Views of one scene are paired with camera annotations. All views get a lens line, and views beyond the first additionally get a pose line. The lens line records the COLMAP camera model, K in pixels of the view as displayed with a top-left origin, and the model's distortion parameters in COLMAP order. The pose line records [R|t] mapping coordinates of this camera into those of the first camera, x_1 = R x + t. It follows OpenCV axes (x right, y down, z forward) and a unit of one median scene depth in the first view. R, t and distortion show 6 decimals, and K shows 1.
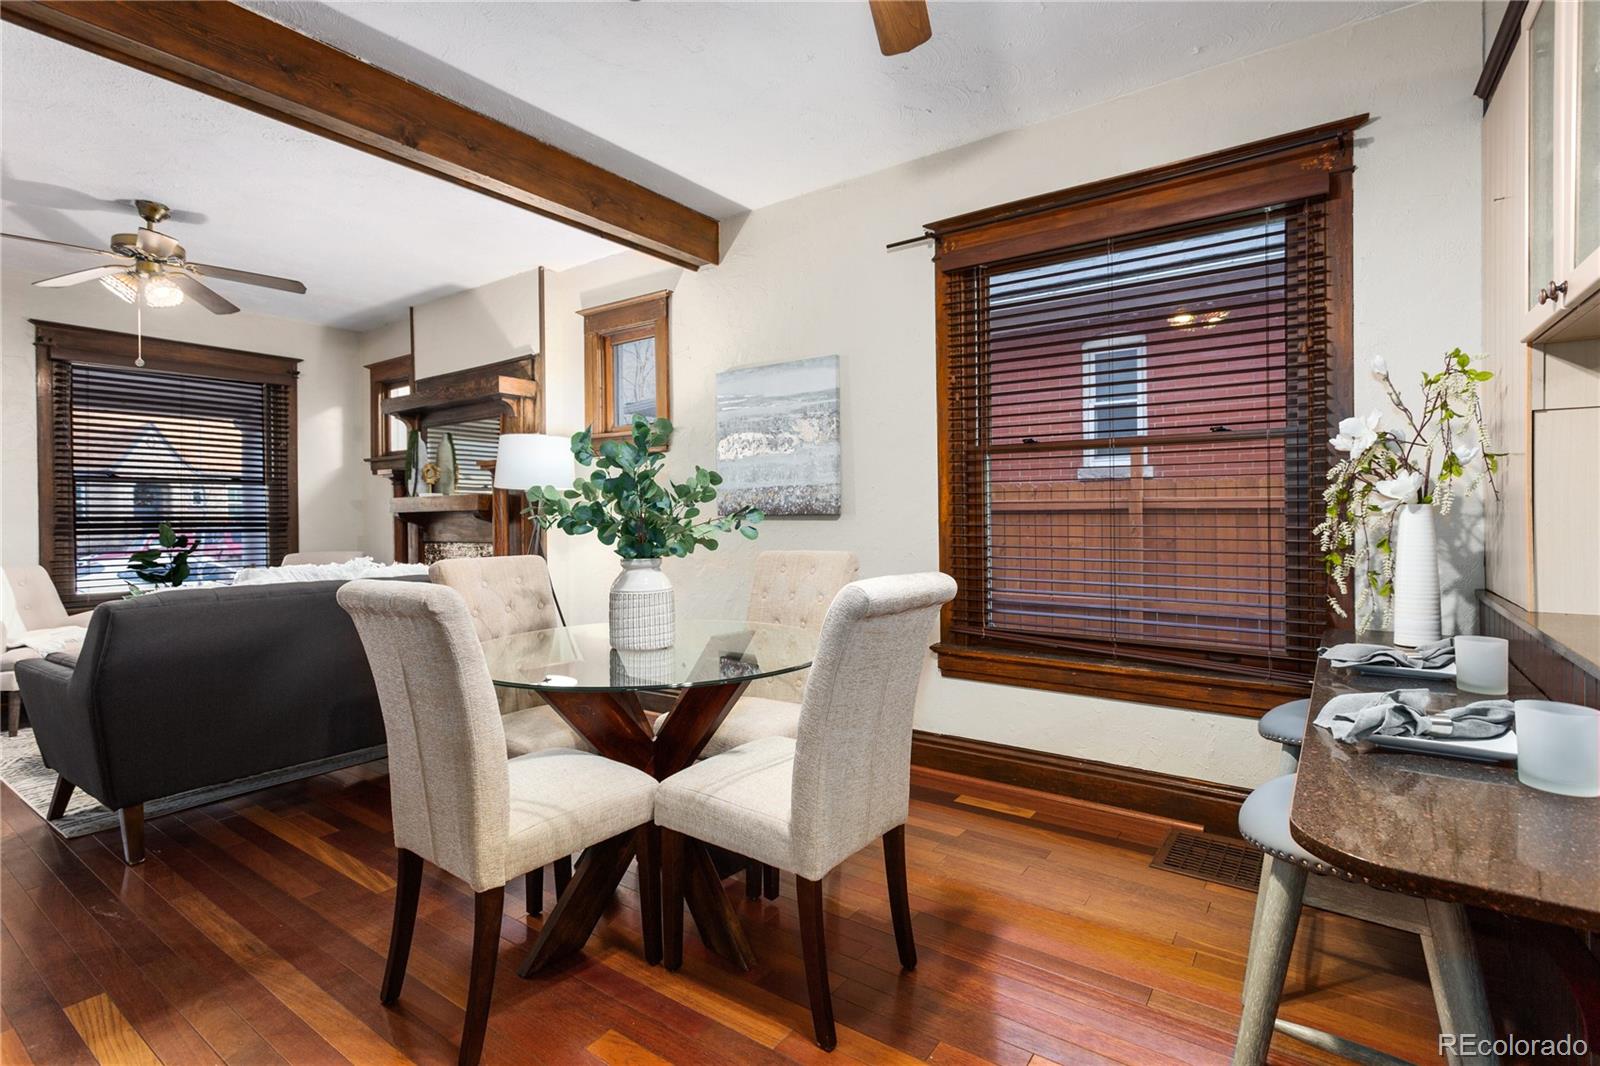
lens RADIAL K [[758.6, 0, 805.6], [0, 758.6, 503.6], [0, 0, 1]] dist [-0.000752, 0.000614]
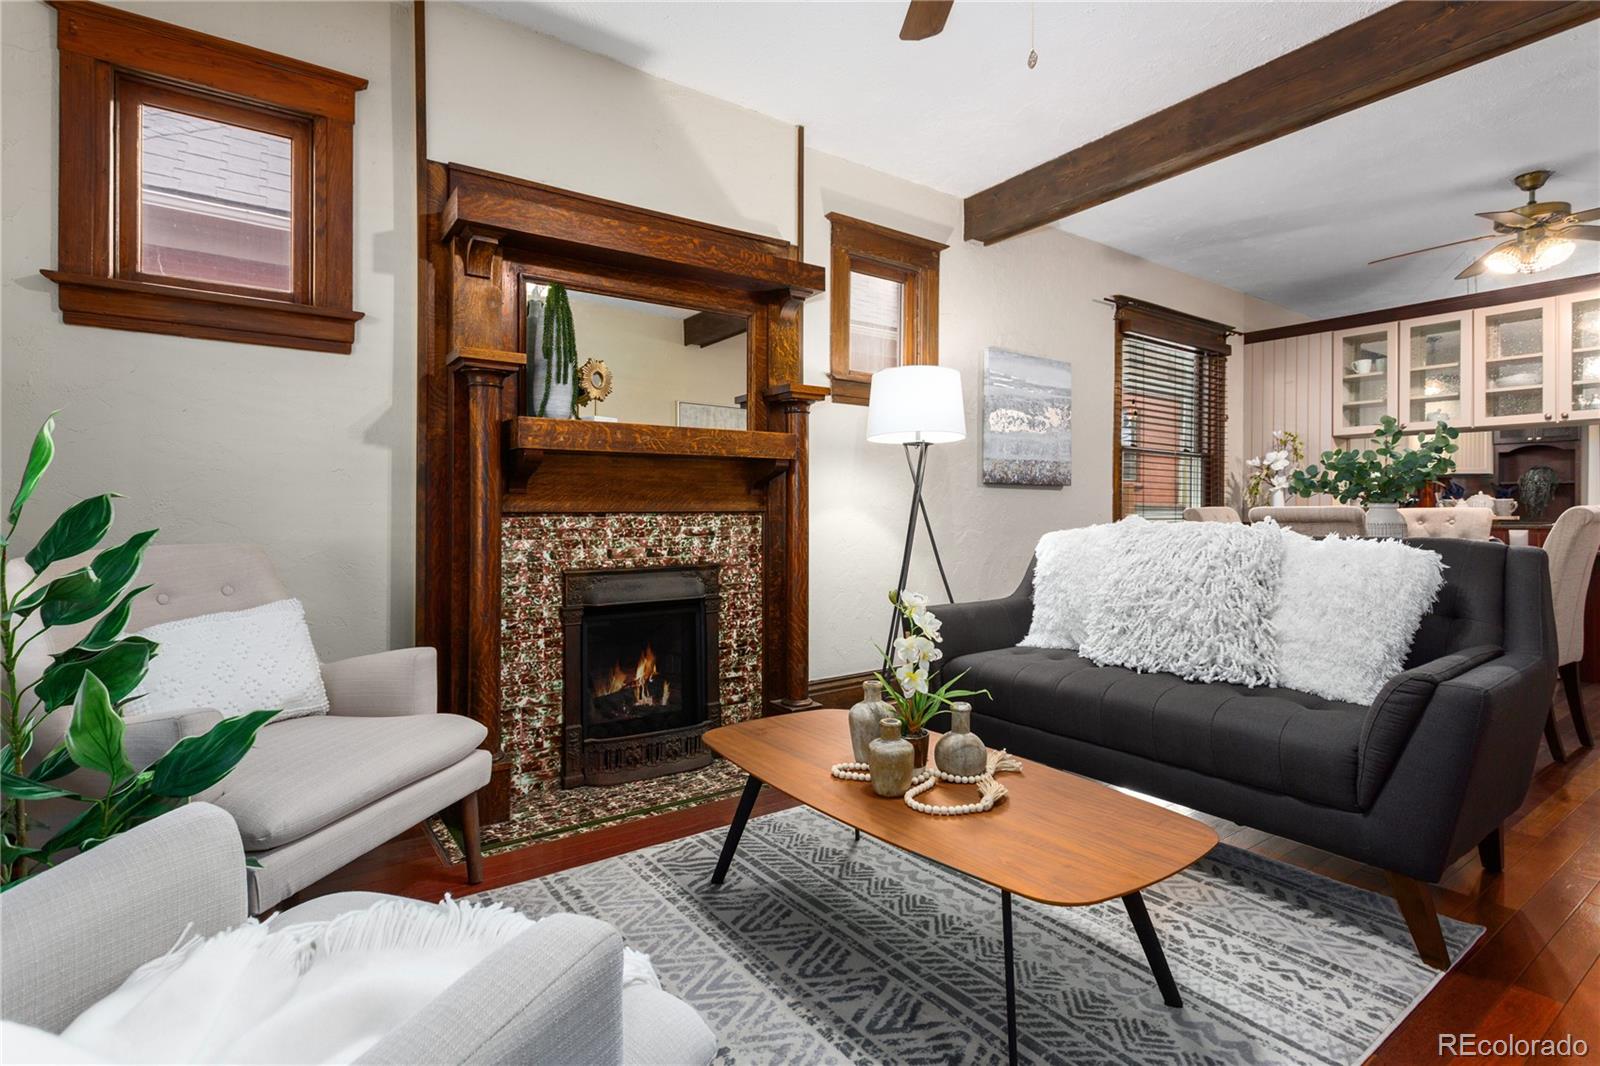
lens RADIAL K [[777.4, 0, 789.5], [0, 777.4, 511.2], [0, 0, 1]] dist [0.003296, 0.000733]
pose [[0.333779, 0.011622, 0.942580, -1.258722], [-0.015689, 0.999854, -0.006772, 0.068293], [-0.942521, -0.012527, 0.333912, 0.918572]]
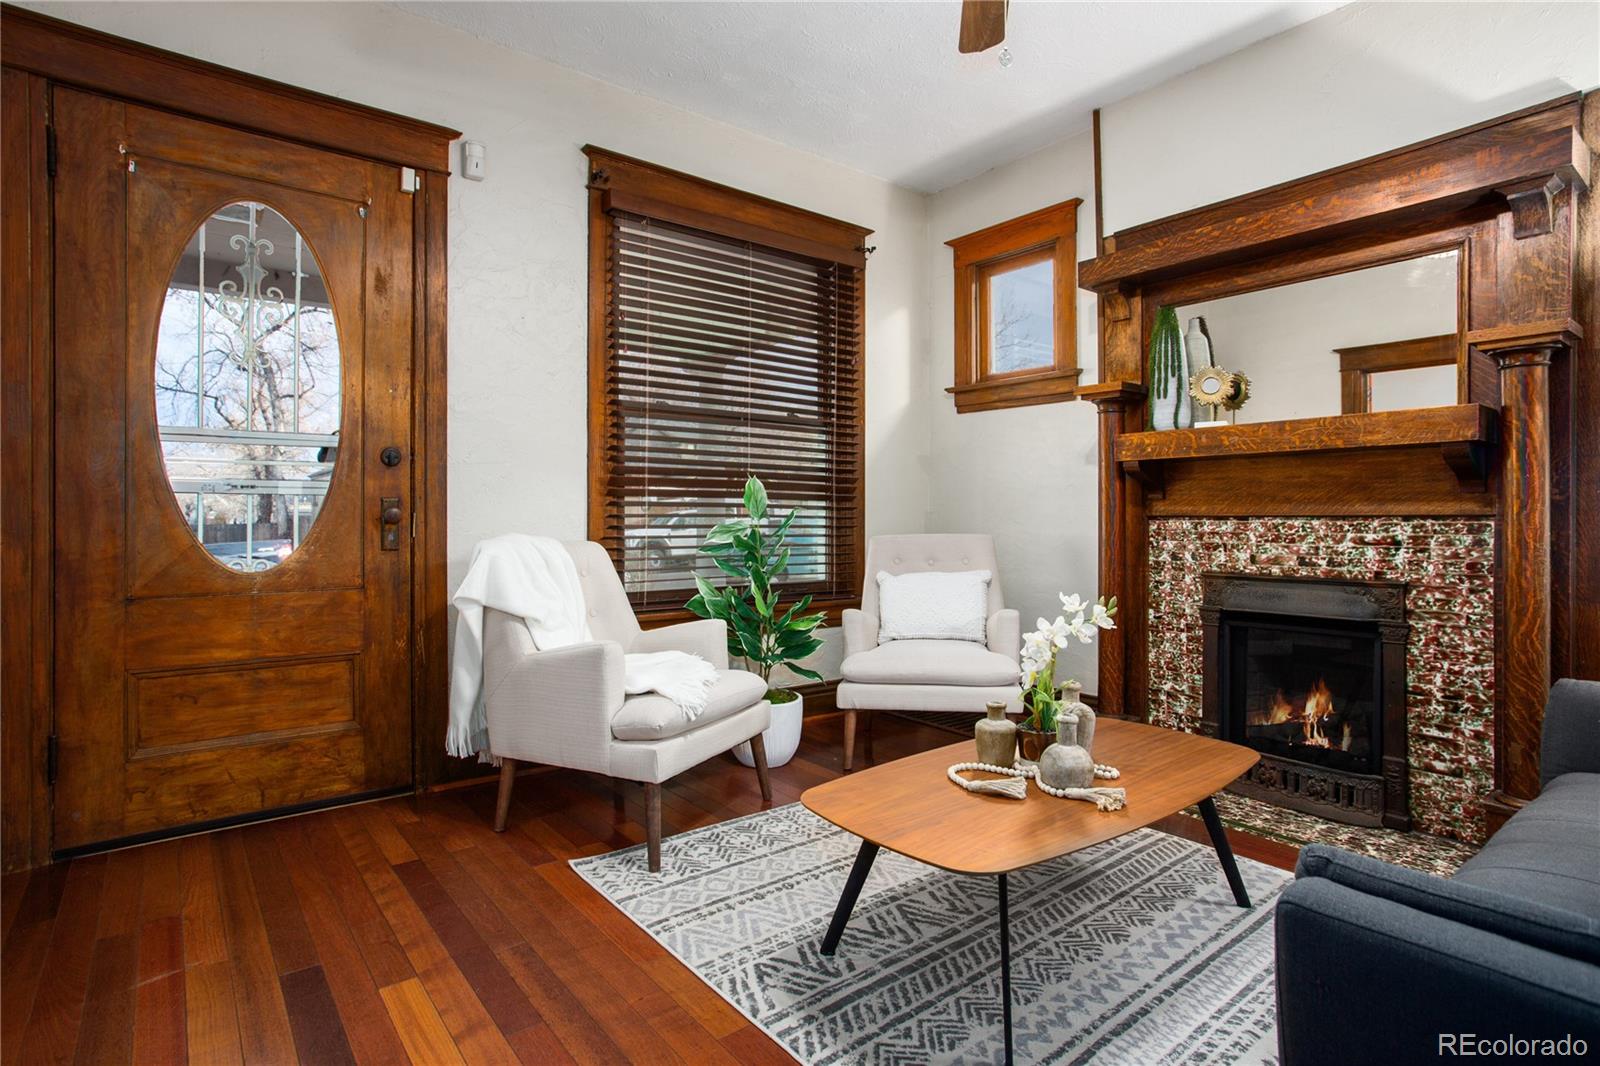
lens RADIAL K [[819.7, 0, 794.5], [0, 819.7, 521.4], [0, 0, 1]] dist [-0.001279, 0.000115]
pose [[0.960686, 0.014359, -0.277264, -0.804609], [-0.008417, 0.999709, 0.022608, 0.058240], [0.277508, -0.019385, 0.960528, 0.479549]]
